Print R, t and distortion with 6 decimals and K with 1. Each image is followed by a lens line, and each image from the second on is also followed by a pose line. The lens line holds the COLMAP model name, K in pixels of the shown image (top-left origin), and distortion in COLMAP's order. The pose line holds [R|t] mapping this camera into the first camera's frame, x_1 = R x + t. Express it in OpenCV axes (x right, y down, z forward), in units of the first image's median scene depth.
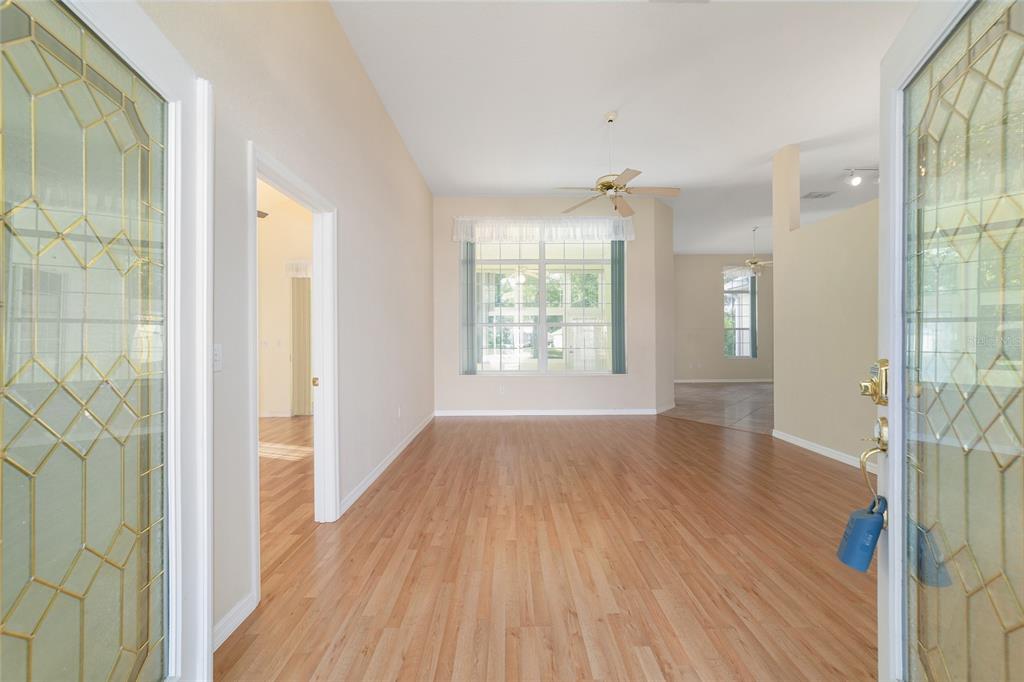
lens RADIAL K [[388.0, 0, 508.8], [0, 388.0, 339.8], [0, 0, 1]] dist [-0.024583, 0.011078]
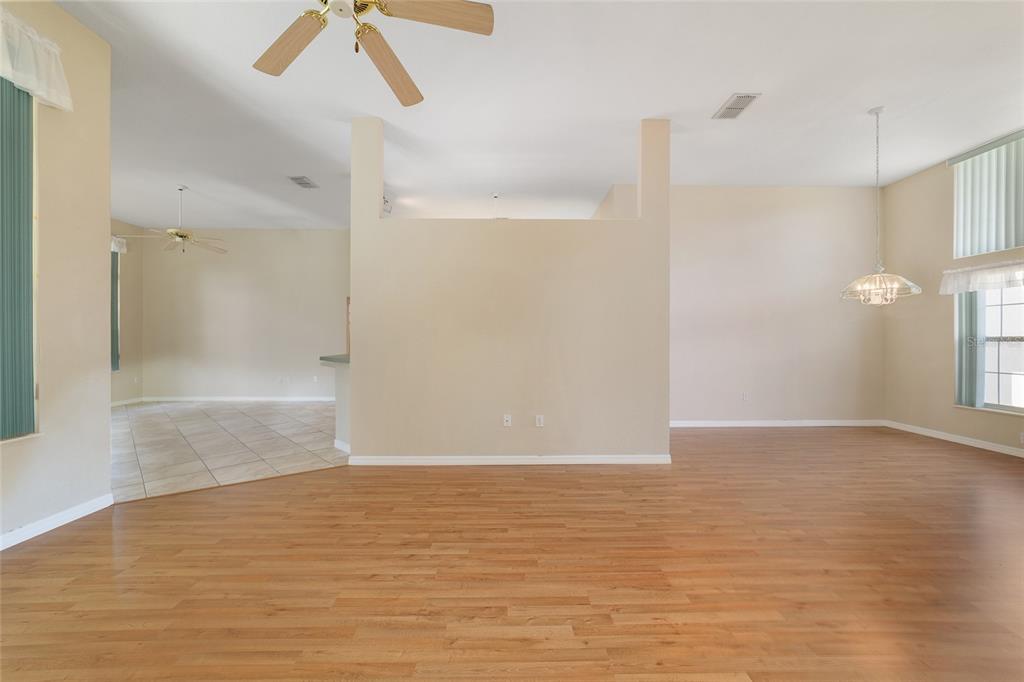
lens RADIAL K [[388.0, 0, 508.8], [0, 388.0, 339.8], [0, 0, 1]] dist [-0.024583, 0.011078]
pose [[-0.018277, 0.003305, 0.999828, -0.224260], [-0.000199, 0.999995, -0.003309, -0.015009], [-0.999833, -0.000259, -0.018276, 1.170154]]
